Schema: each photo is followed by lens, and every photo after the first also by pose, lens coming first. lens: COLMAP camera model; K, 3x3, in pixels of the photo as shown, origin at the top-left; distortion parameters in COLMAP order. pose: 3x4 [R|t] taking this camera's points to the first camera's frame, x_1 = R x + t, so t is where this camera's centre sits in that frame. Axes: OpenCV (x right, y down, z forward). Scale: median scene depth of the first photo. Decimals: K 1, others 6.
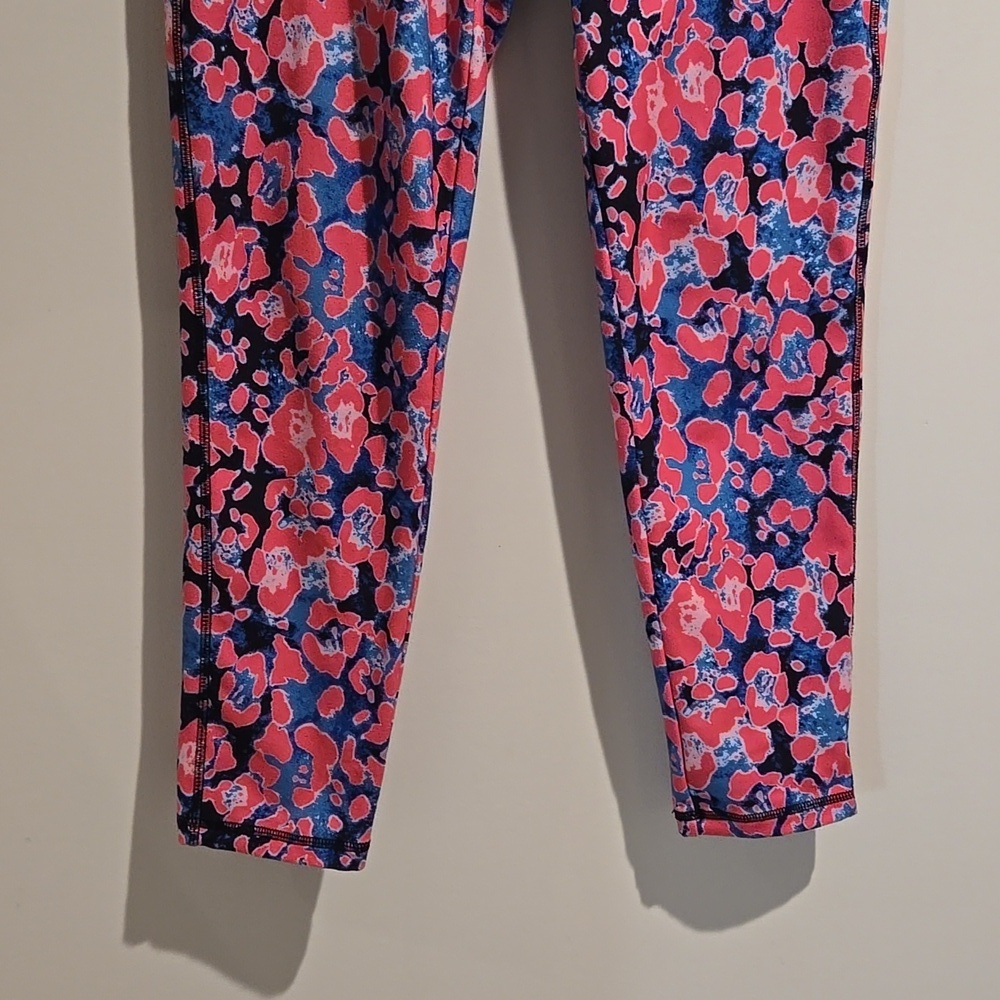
lens RADIAL K [[1408.0, 0, 501.8], [0, 1408.0, 500.7], [0, 0, 1]] dist [0.025370, 0.000000]
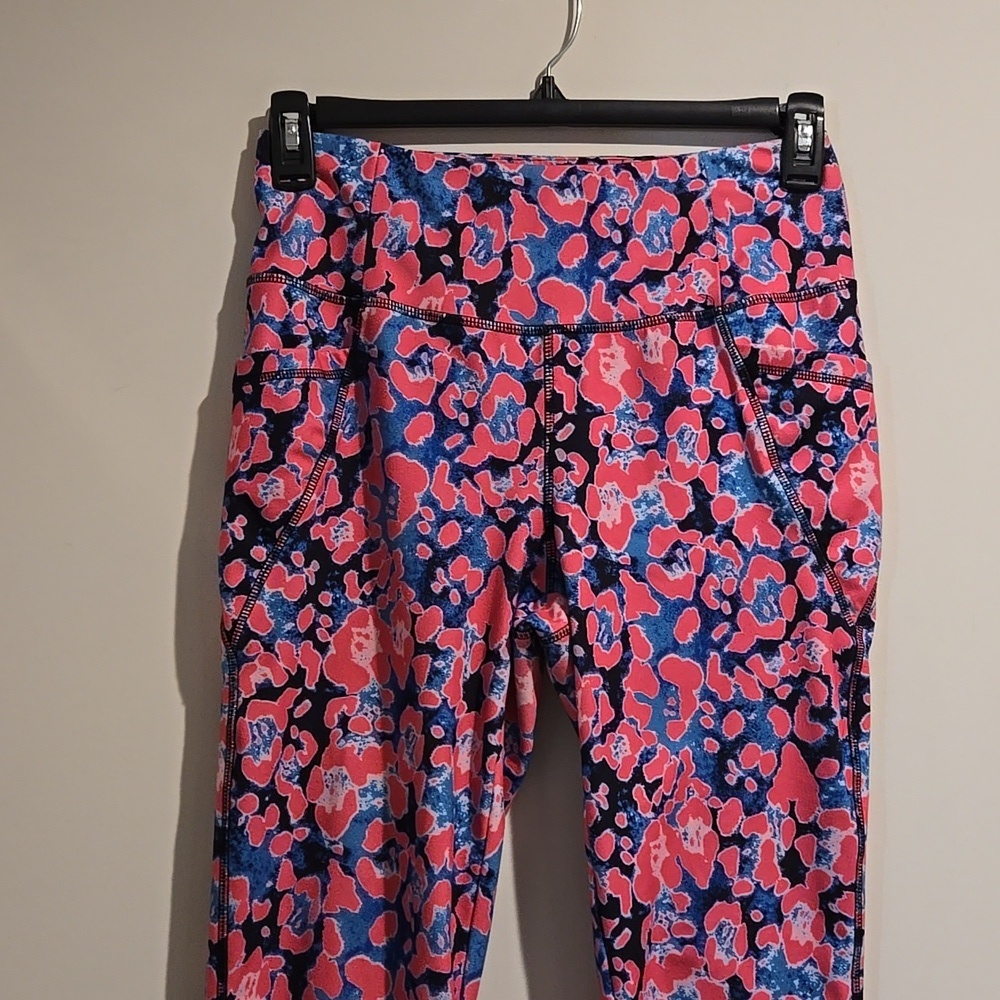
lens RADIAL K [[1408.0, 0, 501.2], [0, 1408.0, 499.8], [0, 0, 1]] dist [0.025370, 0.000000]
pose [[0.999346, 0.031632, -0.017502, -0.001844], [-0.035570, 0.946831, -0.319759, -0.189411], [0.006457, 0.320172, 0.947337, -0.117700]]
